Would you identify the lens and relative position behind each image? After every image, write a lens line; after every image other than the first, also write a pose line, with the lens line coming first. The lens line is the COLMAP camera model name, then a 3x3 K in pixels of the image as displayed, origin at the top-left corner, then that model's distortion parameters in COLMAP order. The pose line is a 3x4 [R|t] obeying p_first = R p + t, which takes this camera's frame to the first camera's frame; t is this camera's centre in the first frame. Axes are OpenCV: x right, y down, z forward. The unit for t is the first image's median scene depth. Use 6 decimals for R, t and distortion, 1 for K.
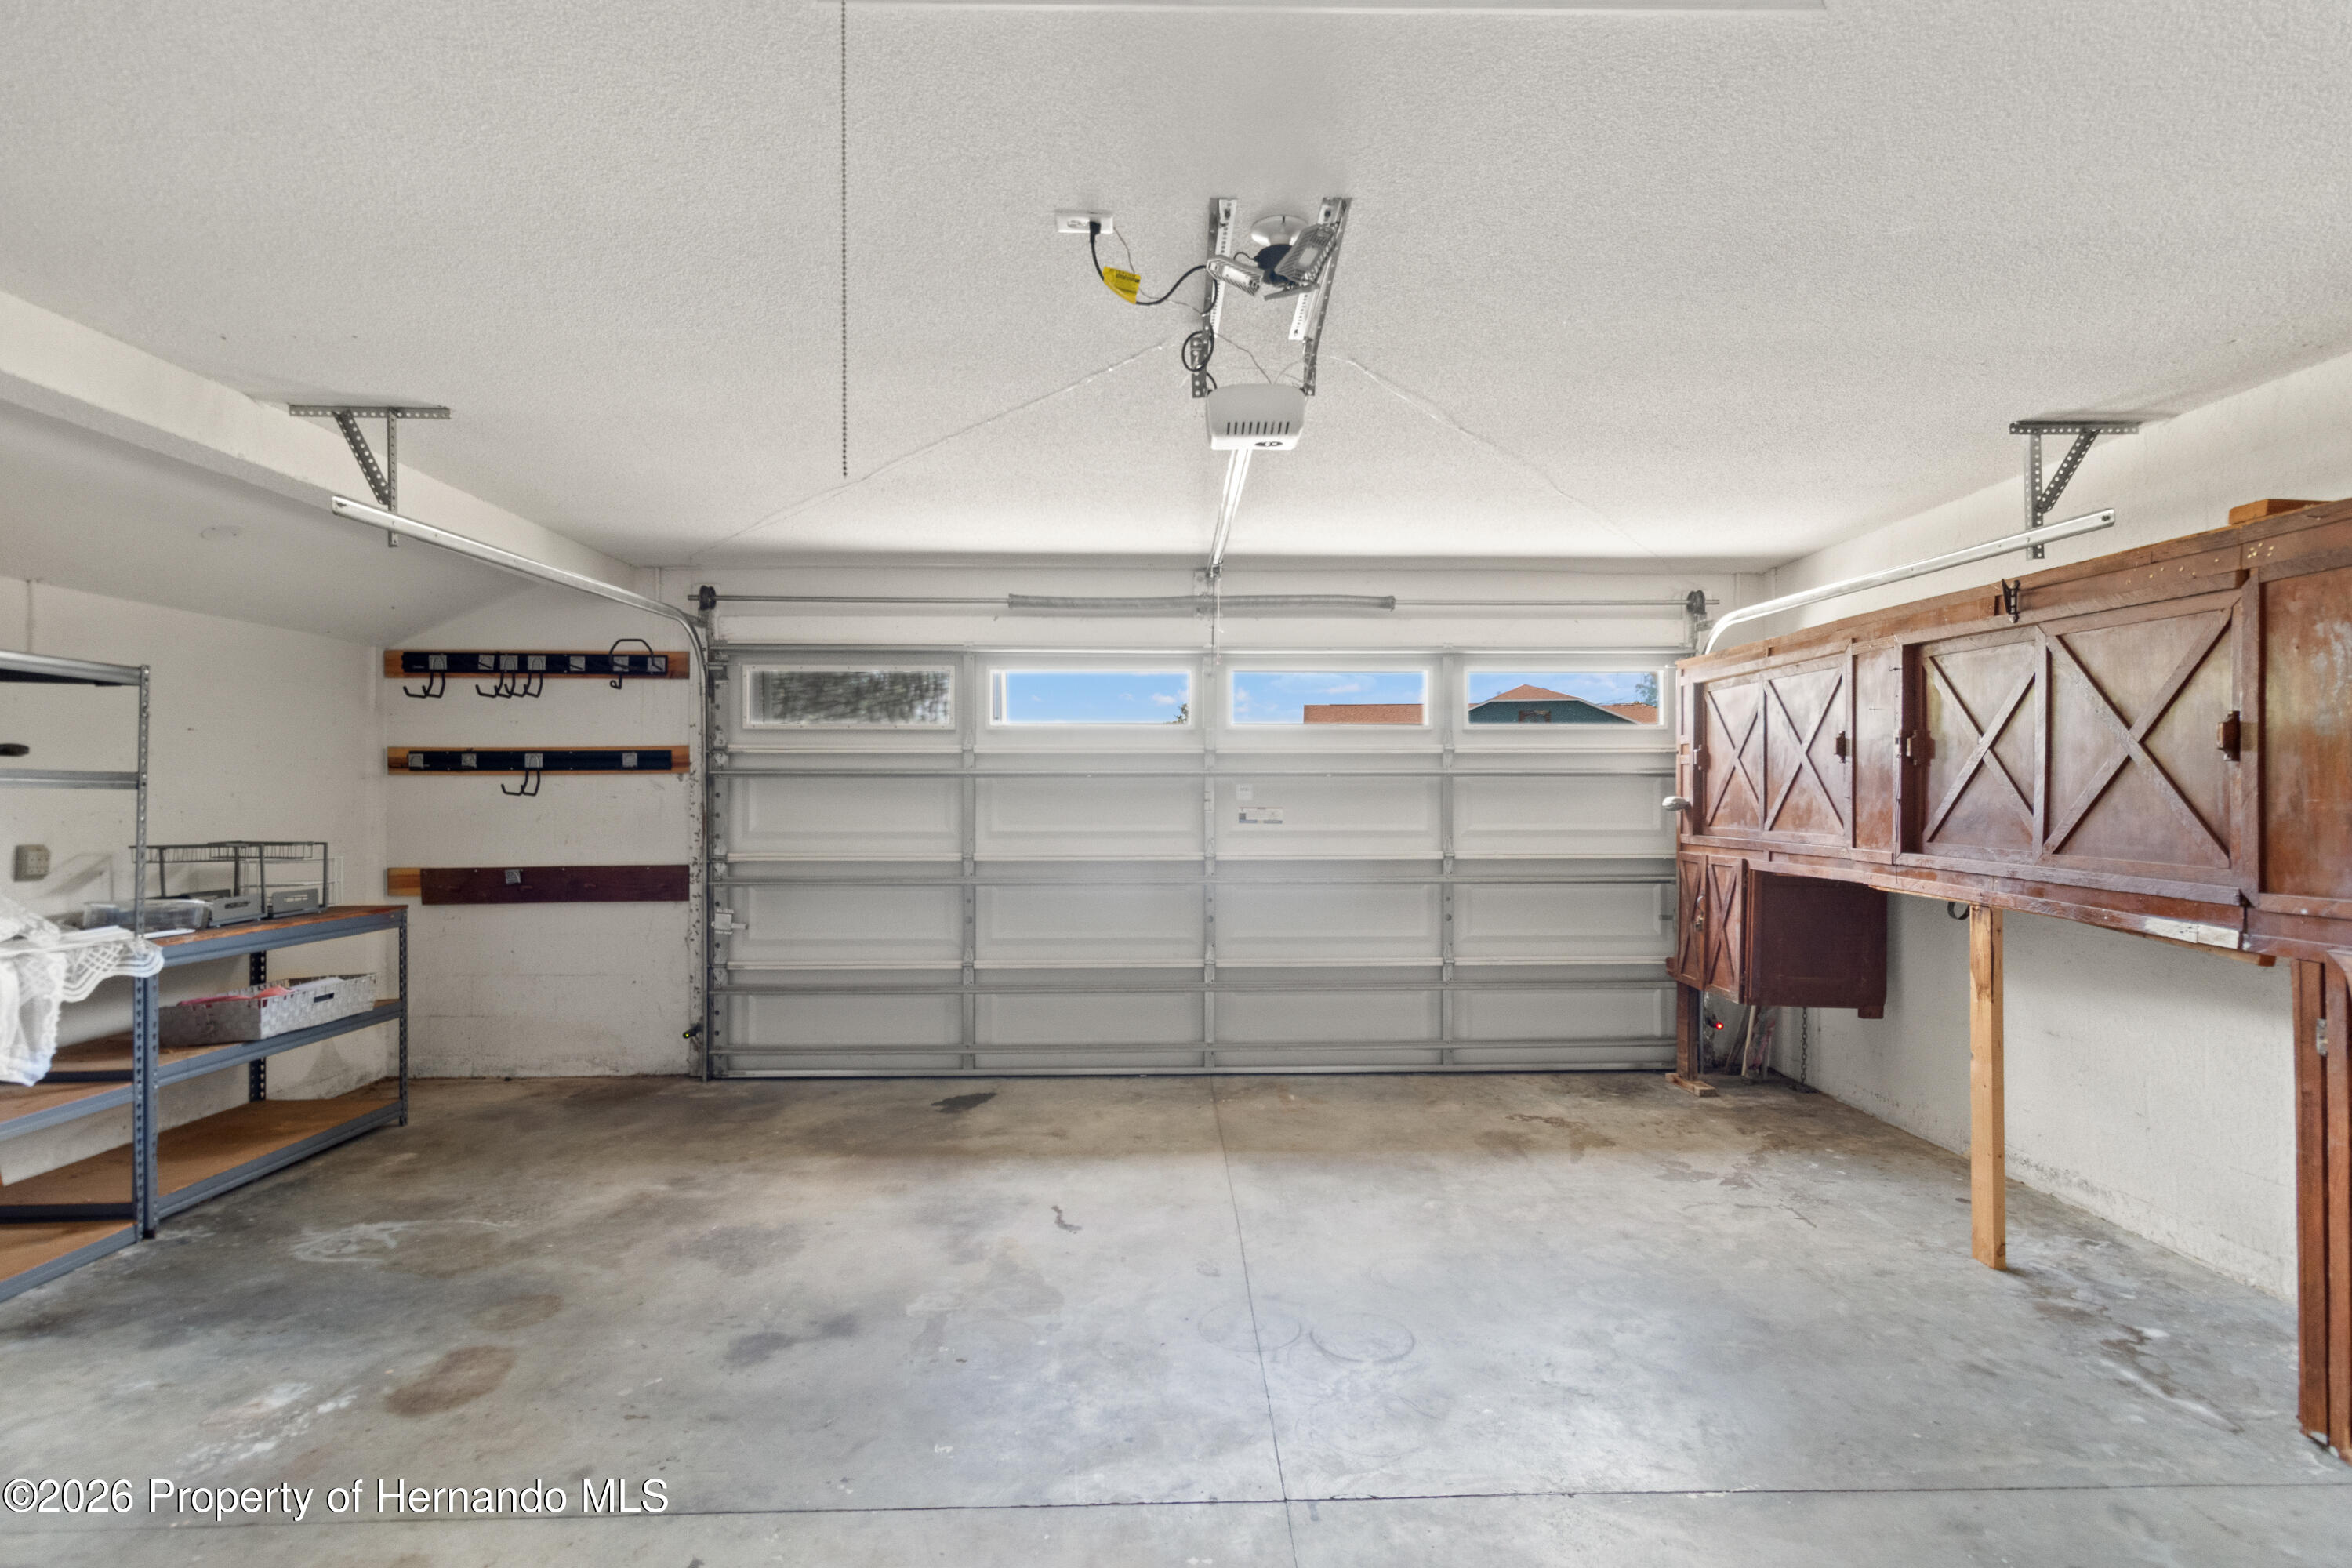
lens RADIAL K [[1104.4, 0, 1178.8], [0, 1104.4, 786.3], [0, 0, 1]] dist [0.002126, 0.000092]
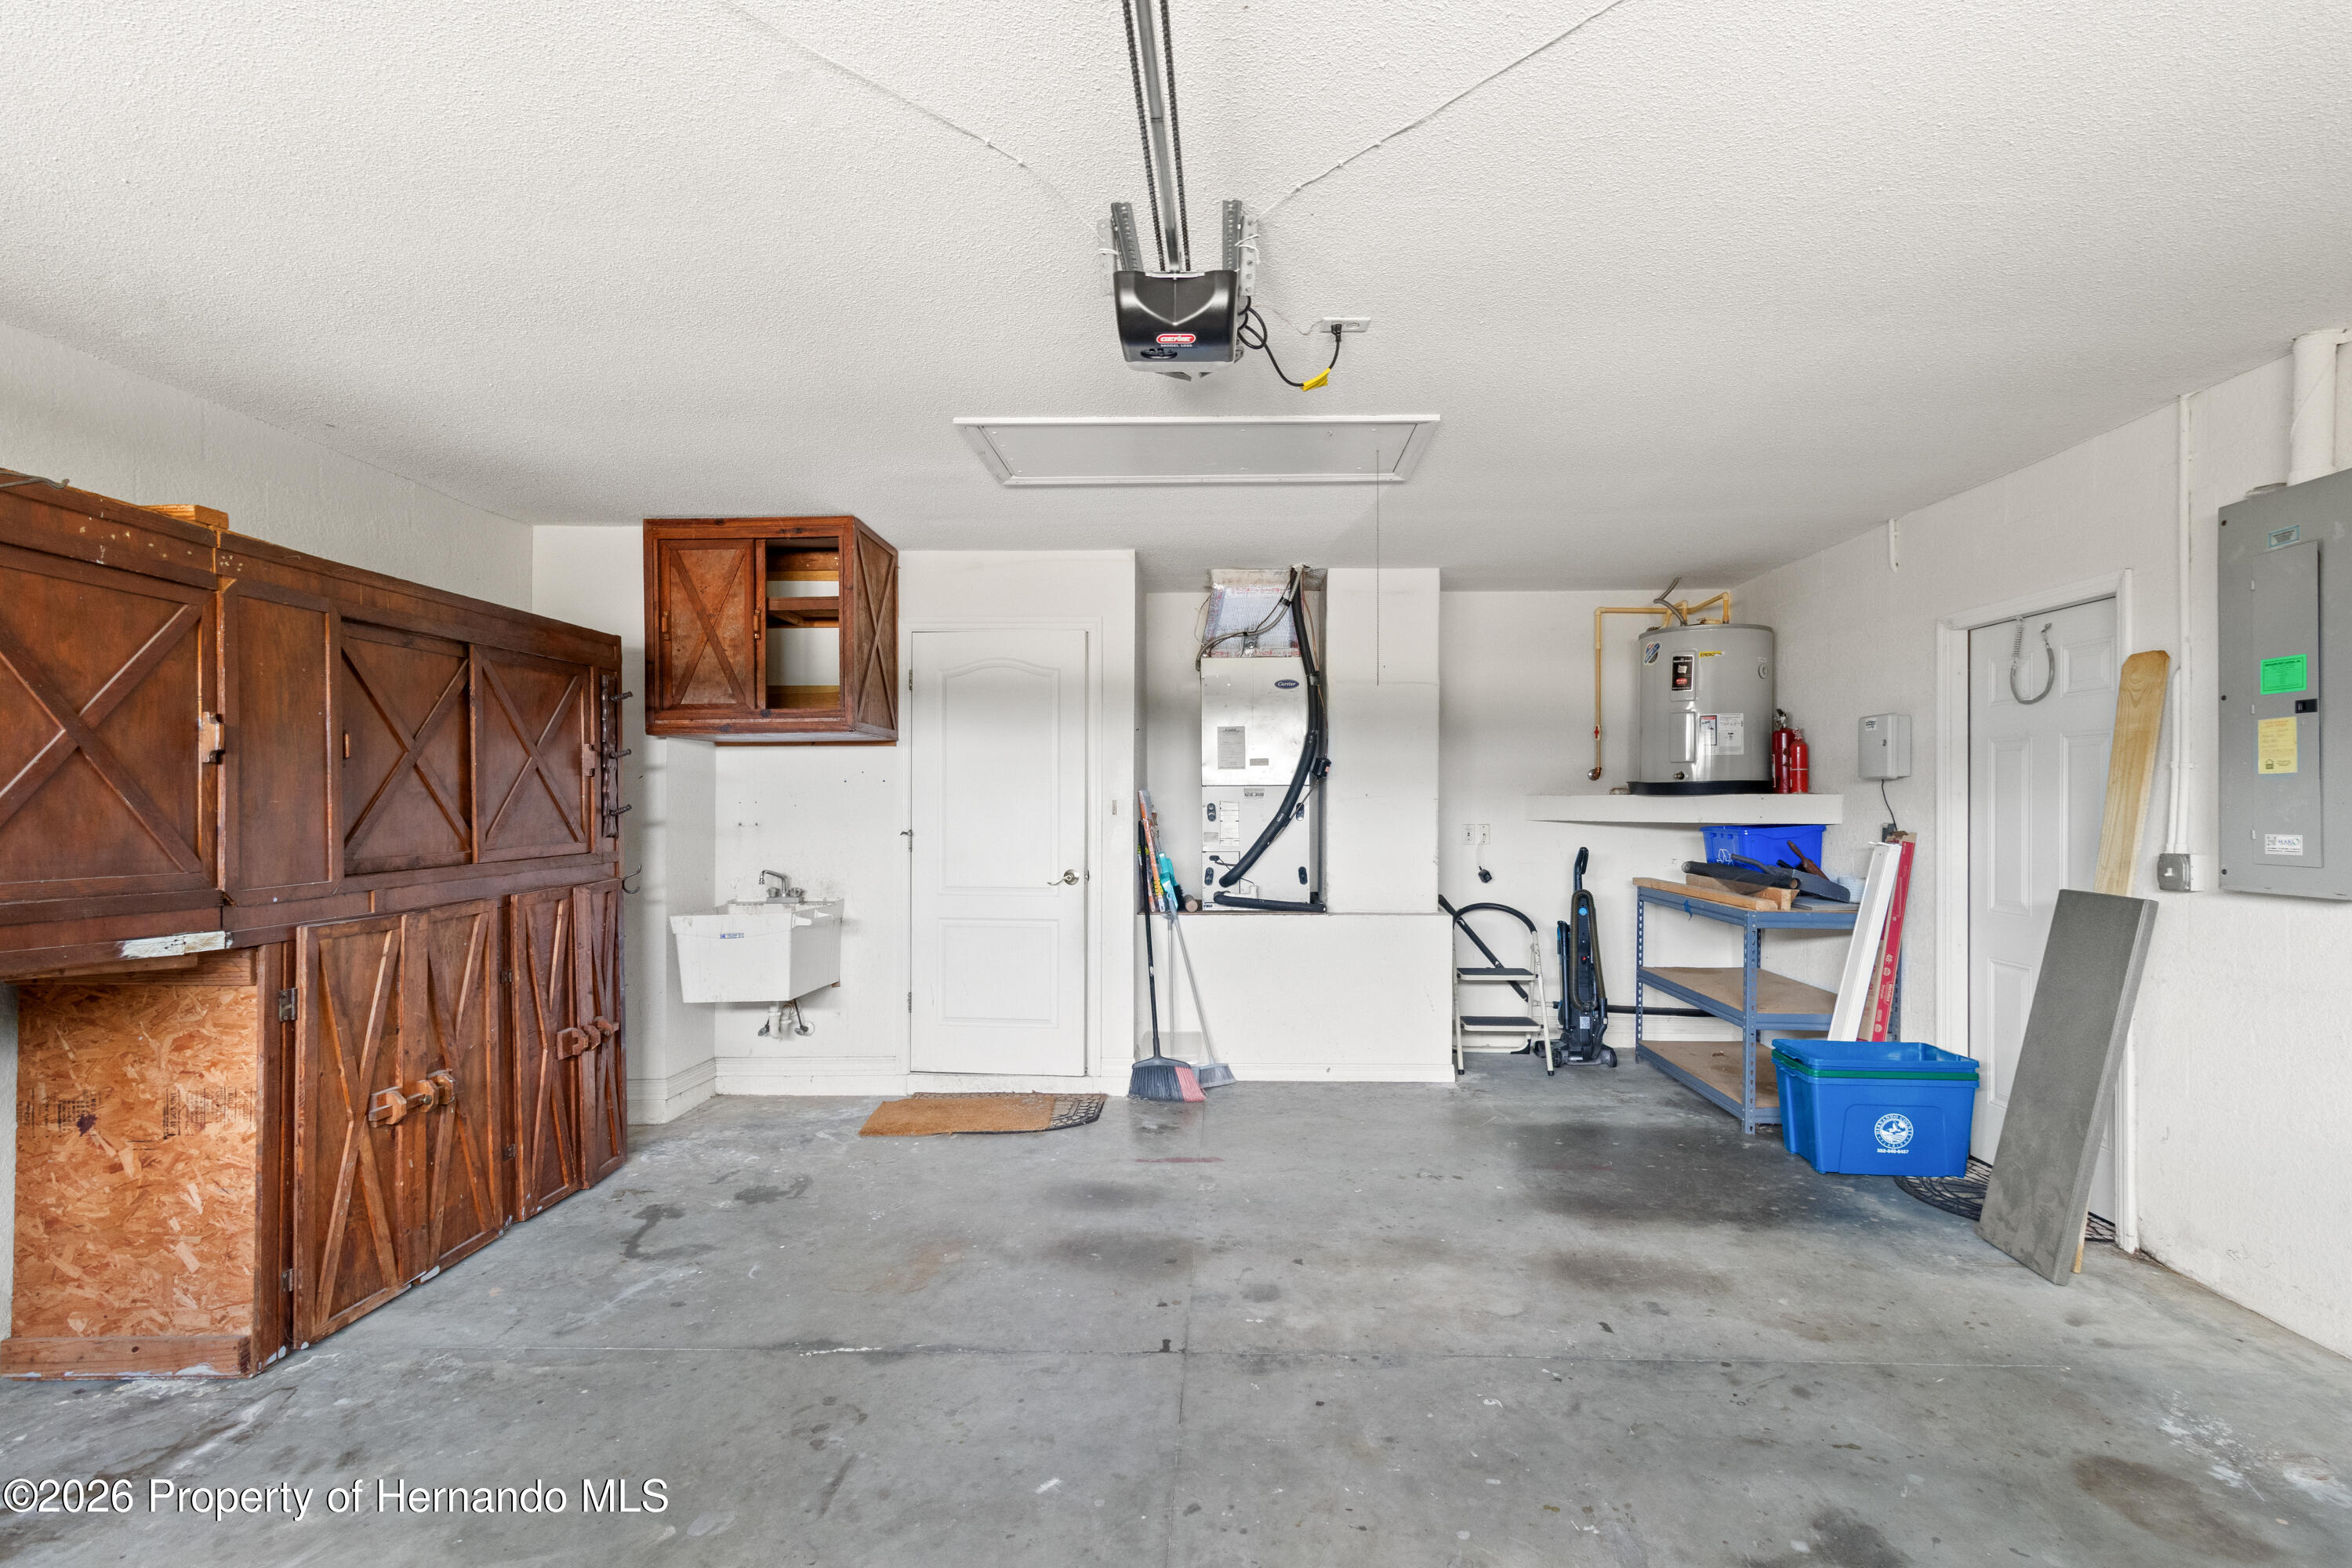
lens RADIAL K [[1104.4, 0, 1182.7], [0, 1104.4, 799.9], [0, 0, 1]] dist [0.002126, 0.000092]
pose [[-0.998378, 0.002363, 0.056877, 0.023213], [0.002226, 0.999994, -0.002482, 0.014998], [-0.056883, -0.002351, -0.998378, 1.898679]]
